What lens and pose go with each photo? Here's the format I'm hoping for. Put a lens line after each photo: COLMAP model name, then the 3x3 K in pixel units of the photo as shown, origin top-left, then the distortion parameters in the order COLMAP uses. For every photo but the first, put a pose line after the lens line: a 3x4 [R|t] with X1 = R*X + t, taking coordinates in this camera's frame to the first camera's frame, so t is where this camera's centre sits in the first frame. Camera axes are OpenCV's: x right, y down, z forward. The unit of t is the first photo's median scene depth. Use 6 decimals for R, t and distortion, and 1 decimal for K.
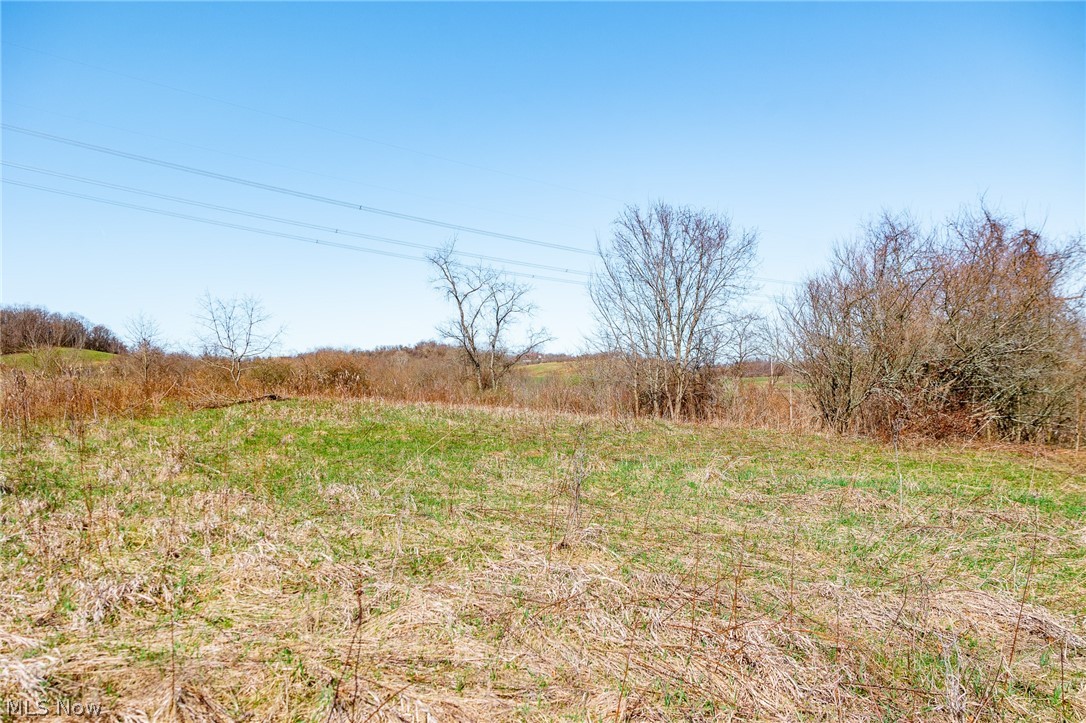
lens RADIAL K [[730.5, 0, 537.1], [0, 730.5, 356.5], [0, 0, 1]] dist [0.006935, 0.007711]
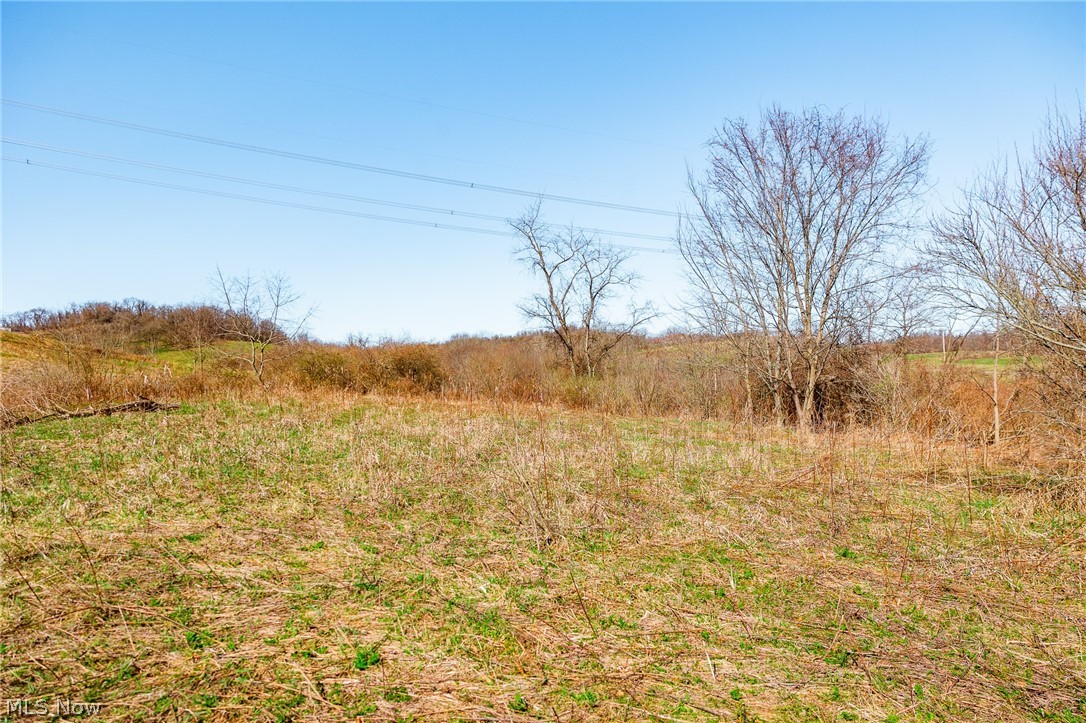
lens RADIAL K [[730.5, 0, 537.1], [0, 730.5, 356.5], [0, 0, 1]] dist [0.006935, 0.007711]
pose [[0.980715, -0.021513, -0.194256, 0.071781], [0.026036, 0.999445, 0.020760, 0.004237], [0.193702, -0.025418, 0.980731, 0.251965]]
